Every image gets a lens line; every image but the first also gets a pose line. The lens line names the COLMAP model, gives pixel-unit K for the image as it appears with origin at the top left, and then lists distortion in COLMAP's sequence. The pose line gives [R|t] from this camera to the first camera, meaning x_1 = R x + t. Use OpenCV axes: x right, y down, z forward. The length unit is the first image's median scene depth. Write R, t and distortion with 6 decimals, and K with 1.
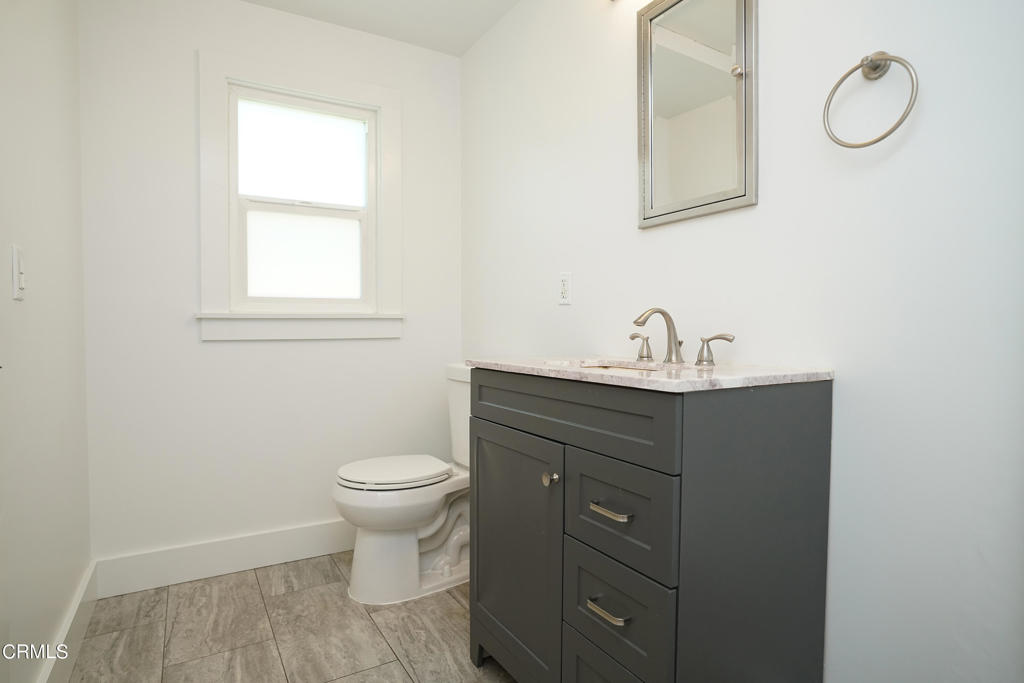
lens RADIAL K [[569.9, 0, 512.0], [0, 569.9, 341.5], [0, 0, 1]] dist [0.000660, 0.000069]
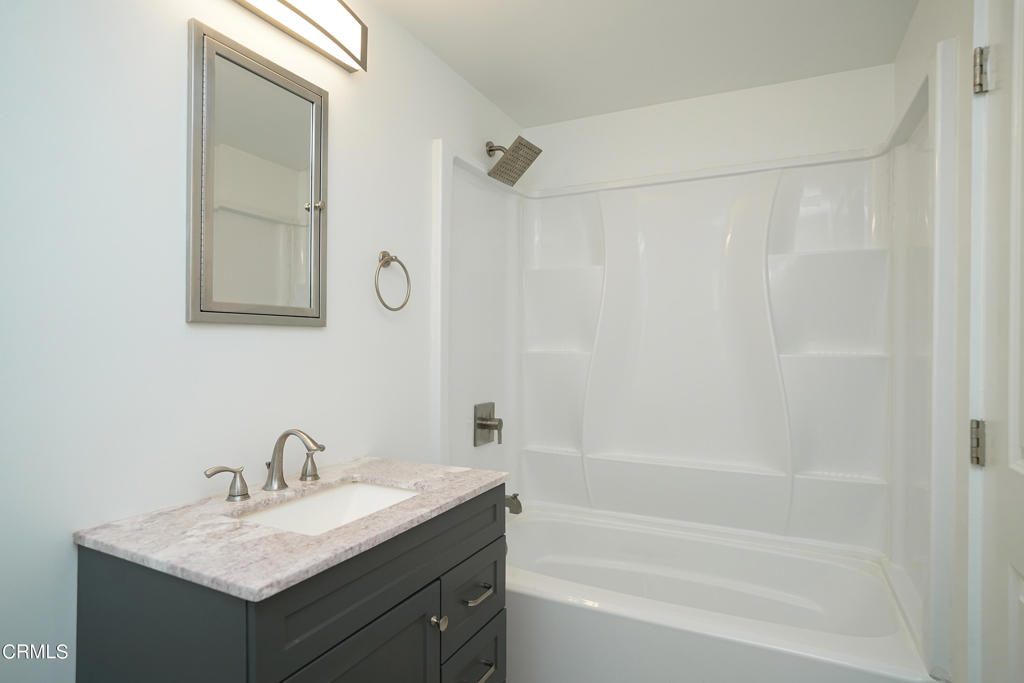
lens RADIAL K [[569.9, 0, 512.0], [0, 569.9, 341.5], [0, 0, 1]] dist [0.000660, 0.000069]
pose [[-0.561315, 0.006496, 0.827577, -0.677177], [0.013108, 0.999914, 0.001042, -0.195199], [-0.827498, 0.011433, -0.561352, 1.260376]]
